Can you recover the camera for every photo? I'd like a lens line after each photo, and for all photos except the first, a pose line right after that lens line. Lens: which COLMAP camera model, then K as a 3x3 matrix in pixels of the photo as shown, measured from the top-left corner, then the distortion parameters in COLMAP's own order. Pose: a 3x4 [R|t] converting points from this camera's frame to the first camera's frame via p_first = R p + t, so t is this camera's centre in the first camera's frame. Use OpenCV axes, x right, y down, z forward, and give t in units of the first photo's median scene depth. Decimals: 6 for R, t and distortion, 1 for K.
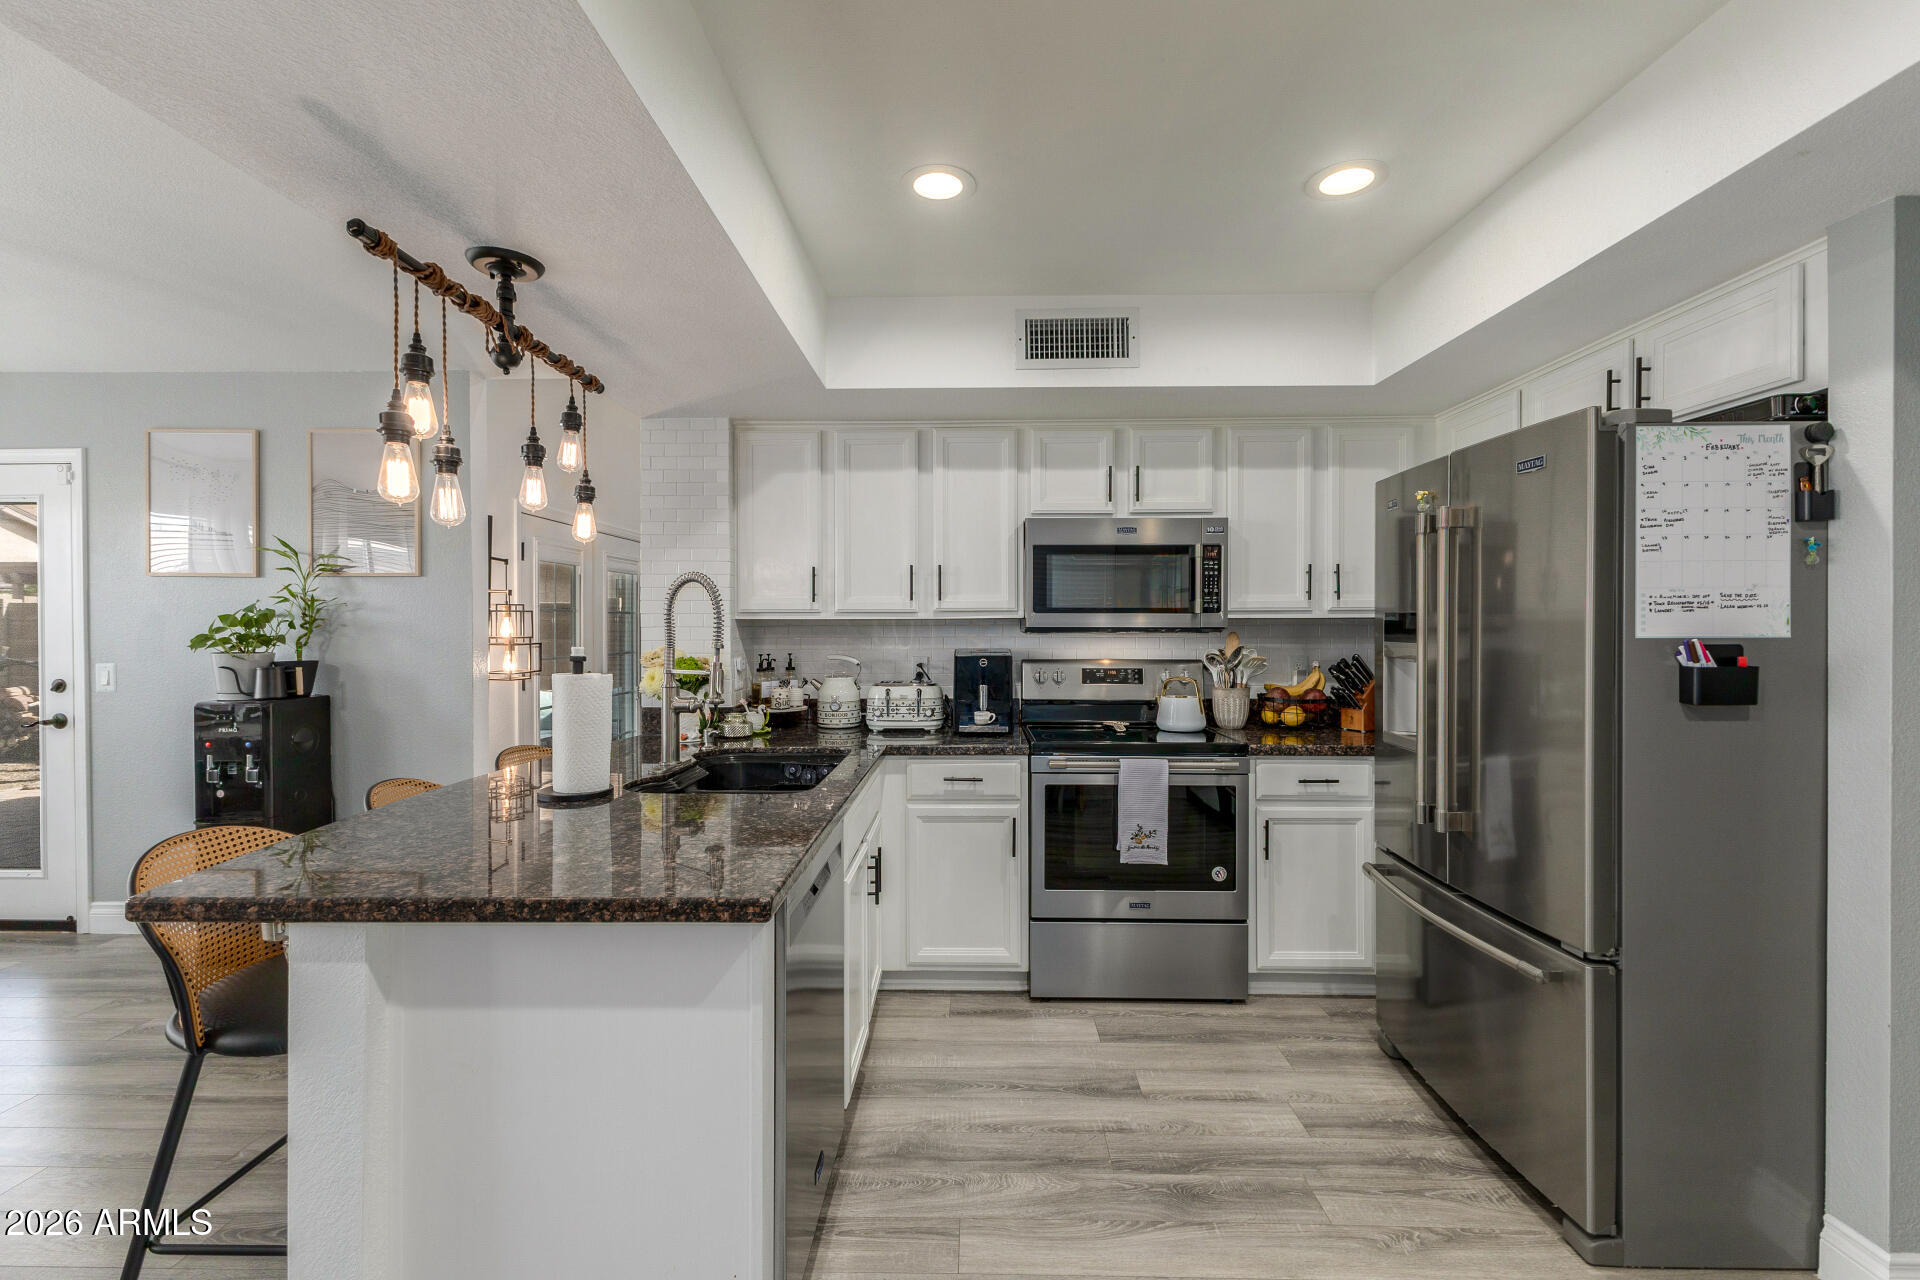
lens RADIAL K [[822.1, 0, 1037.7], [0, 822.1, 631.1], [0, 0, 1]] dist [0.011836, 0.000396]
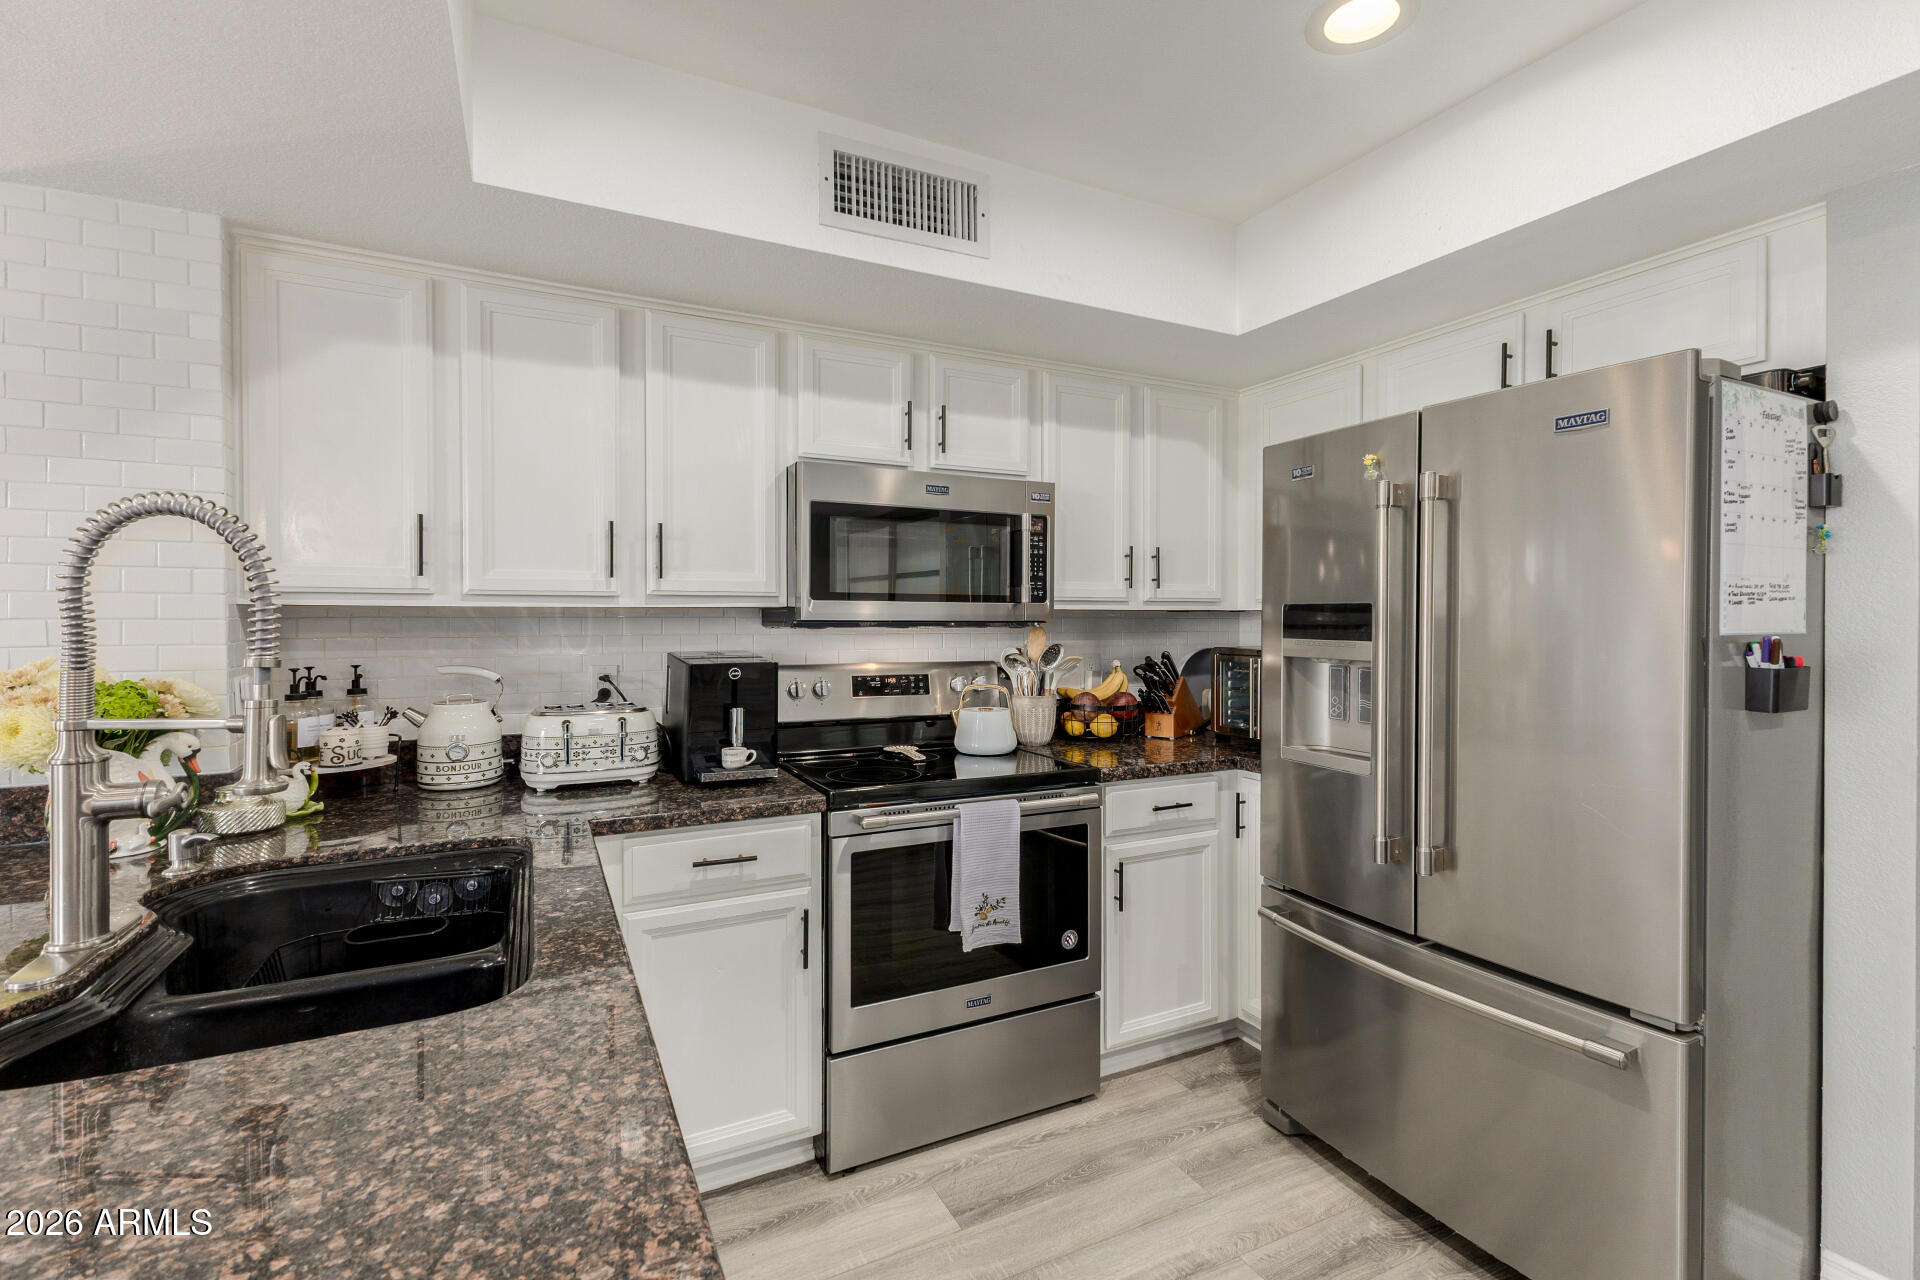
lens RADIAL K [[782.1, 0, 971.3], [0, 782.1, 625.8], [0, 0, 1]] dist [0.009543, 0.000062]
pose [[0.899964, -0.001871, 0.435960, -0.168677], [0.000415, 0.999994, 0.003436, -0.002411], [-0.435964, -0.002912, 0.899960, 0.347833]]
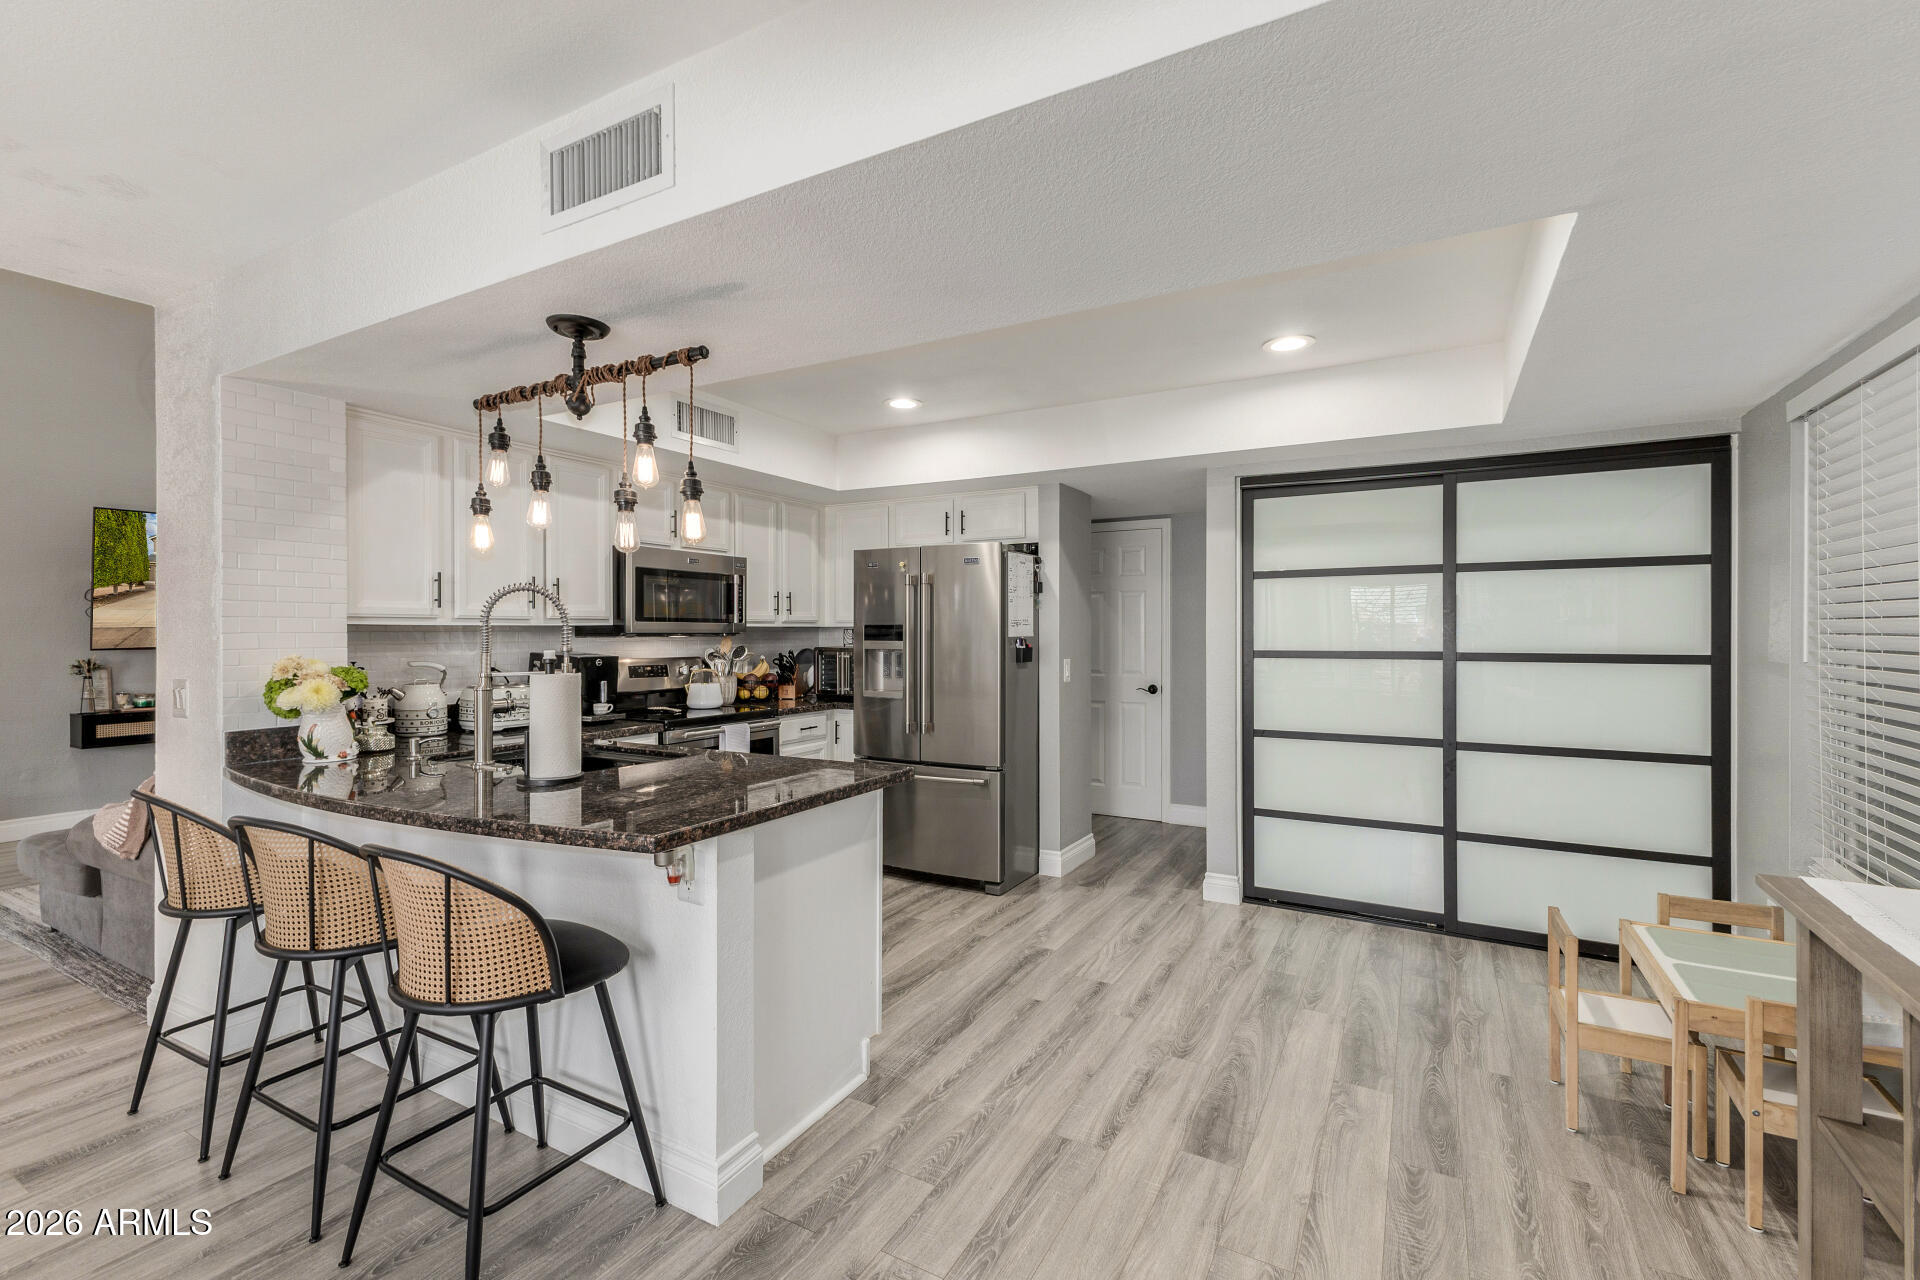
lens RADIAL K [[826.6, 0, 959.3], [0, 826.6, 633.2], [0, 0, 1]] dist [0.008588, 0.000032]
pose [[0.472498, -0.001480, 0.881330, -0.867990], [0.005319, 0.999985, -0.001173, -0.000191], [-0.881316, 0.005242, 0.472499, -0.023997]]
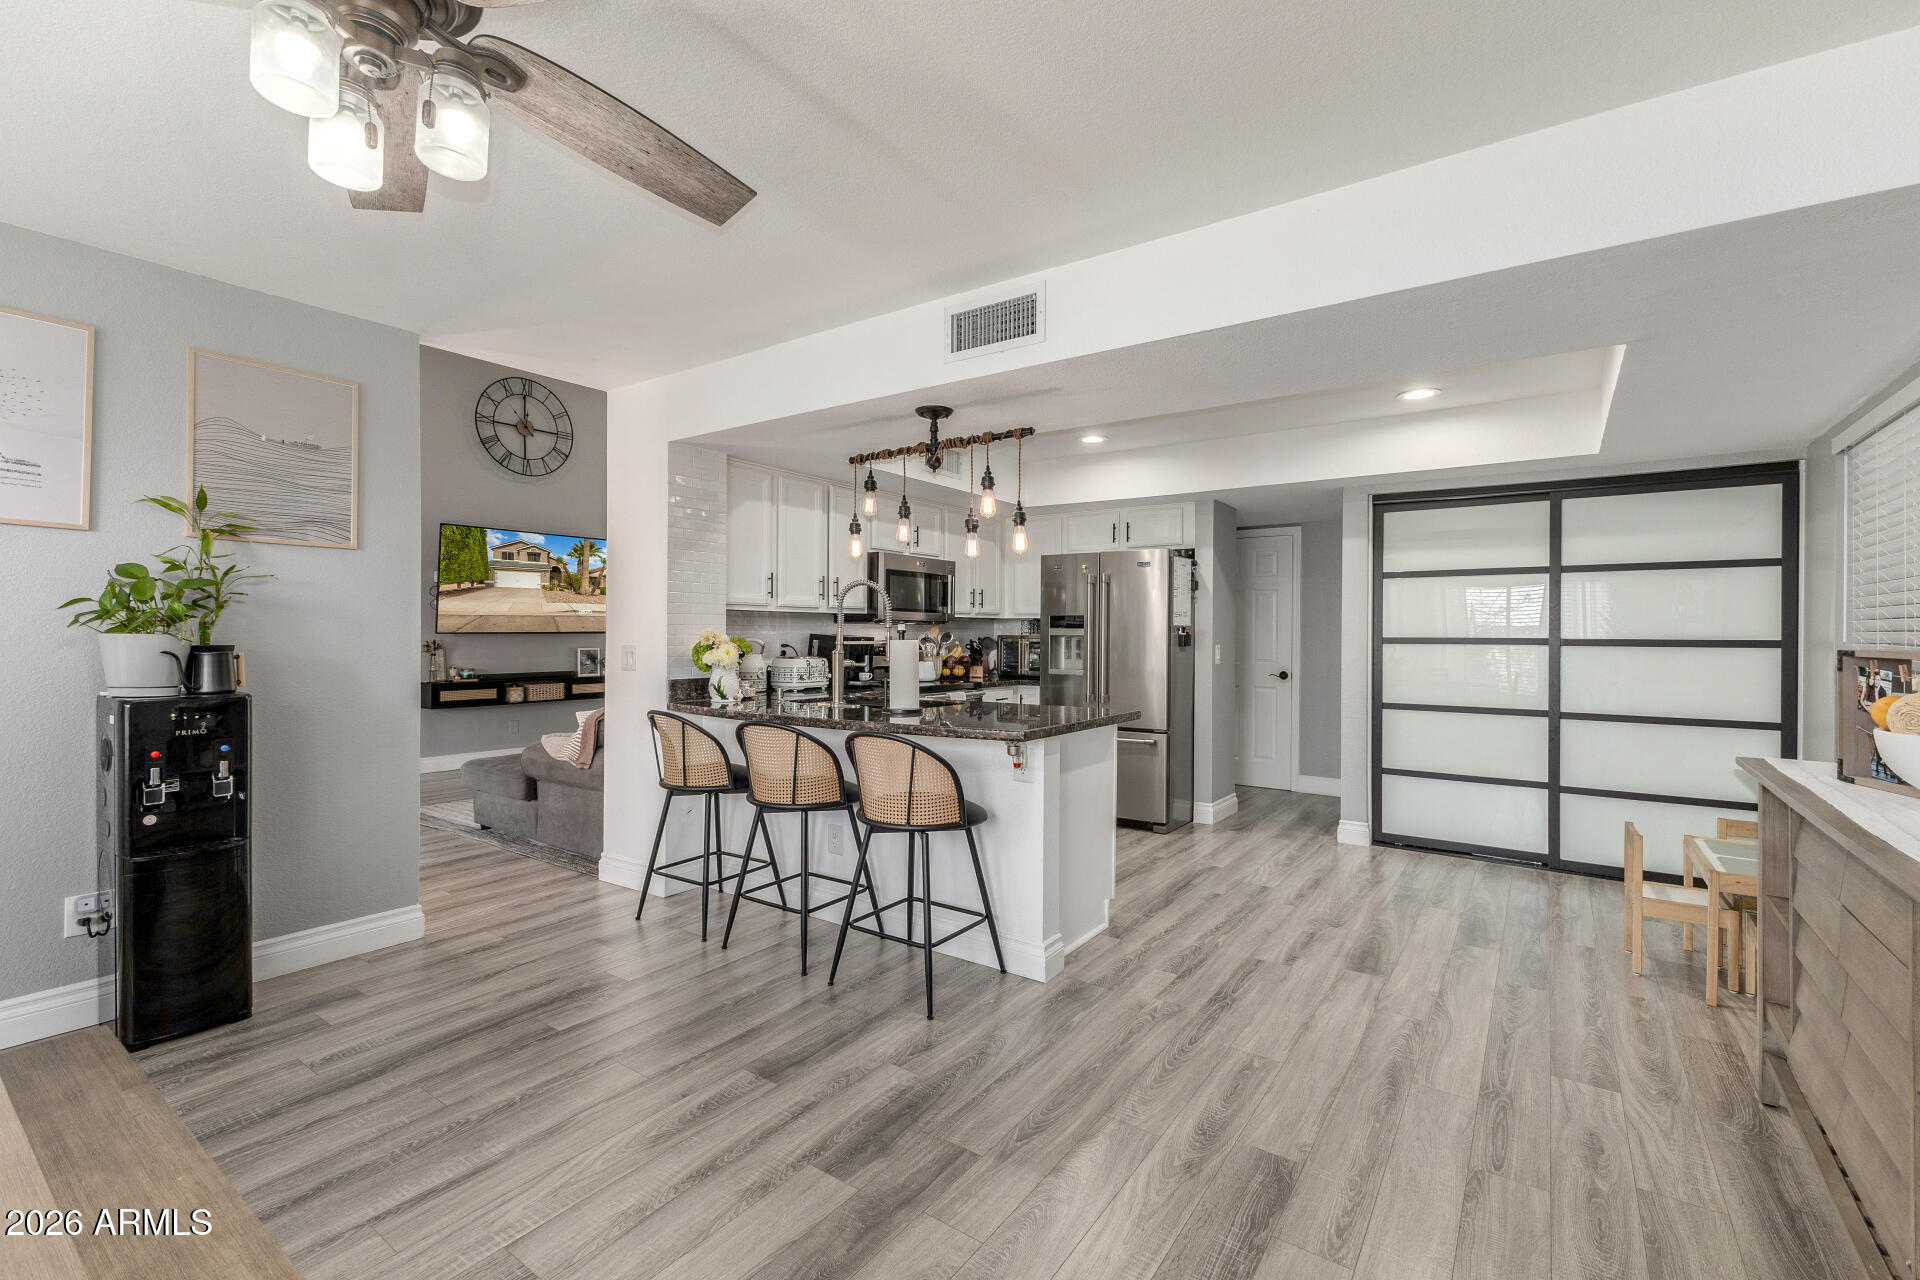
lens RADIAL K [[826.6, 0, 959.3], [0, 826.6, 633.2], [0, 0, 1]] dist [0.008588, 0.000032]
pose [[0.562452, 0.005046, 0.826814, -1.255426], [-0.002968, 0.999987, -0.004083, 0.028104], [-0.826824, -0.000158, 0.562460, -0.037444]]
